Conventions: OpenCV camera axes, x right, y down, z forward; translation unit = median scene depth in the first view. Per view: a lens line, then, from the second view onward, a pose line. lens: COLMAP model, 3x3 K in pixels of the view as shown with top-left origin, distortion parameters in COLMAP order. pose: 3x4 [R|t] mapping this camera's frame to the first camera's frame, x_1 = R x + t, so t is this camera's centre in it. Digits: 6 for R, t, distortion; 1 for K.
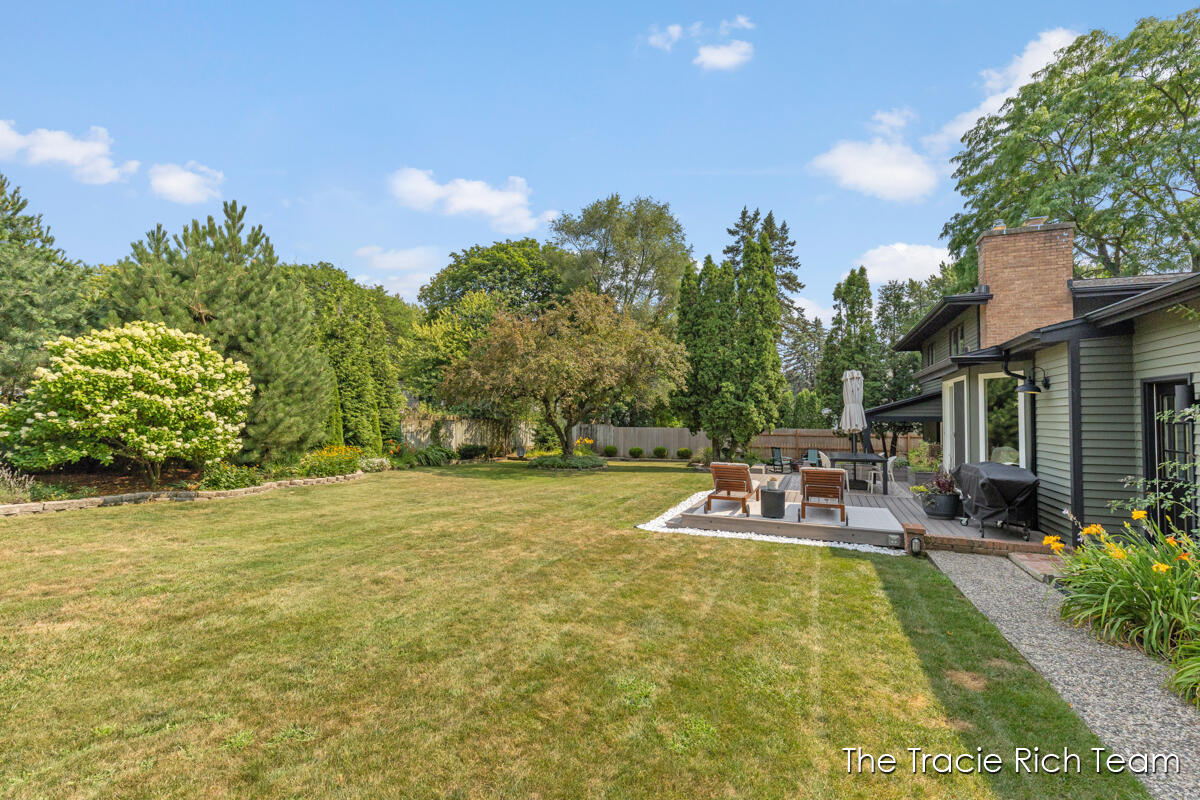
lens RADIAL K [[543.1, 0, 603.2], [0, 543.1, 411.4], [0, 0, 1]] dist [-0.001459, -0.000261]
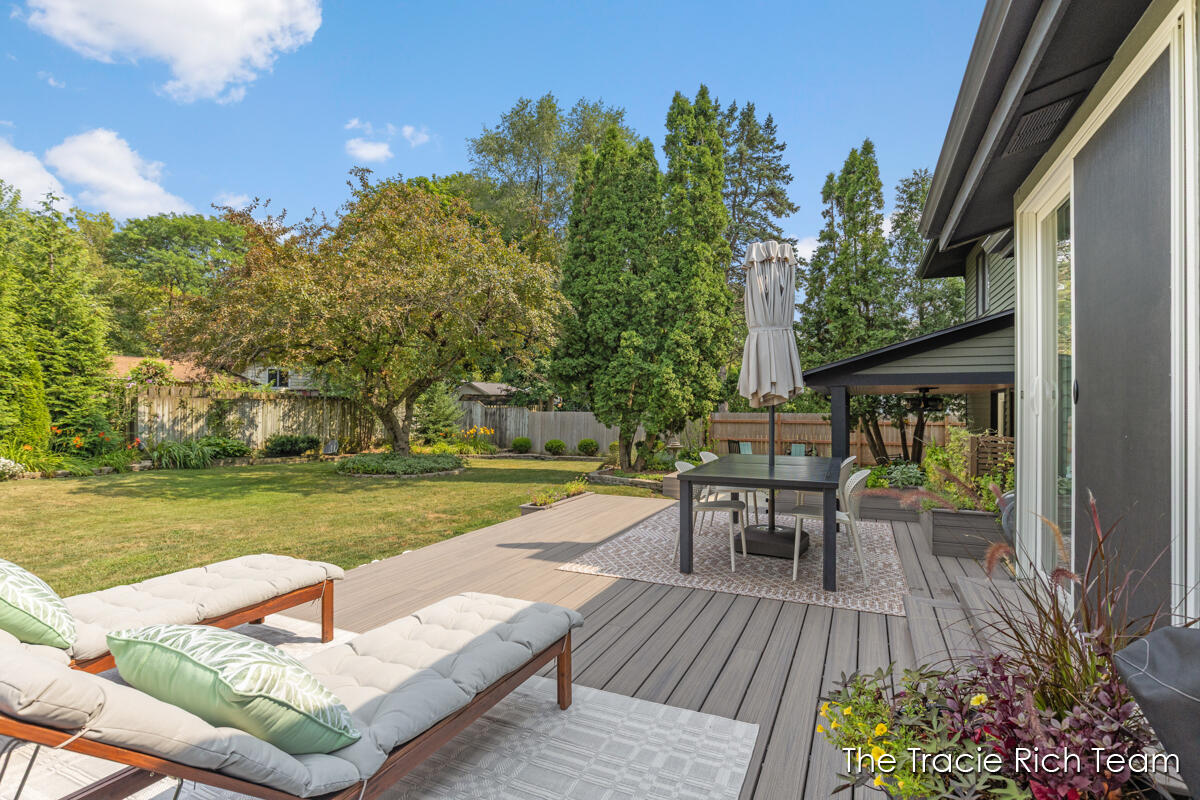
lens RADIAL K [[586.1, 0, 605.7], [0, 586.1, 410.9], [0, 0, 1]] dist [0.000399, 0.000012]
pose [[0.999542, 0.000046, -0.030252, 0.201448], [0.000460, 0.999860, 0.016716, 0.020767], [0.030249, -0.016722, 0.999403, 0.328434]]
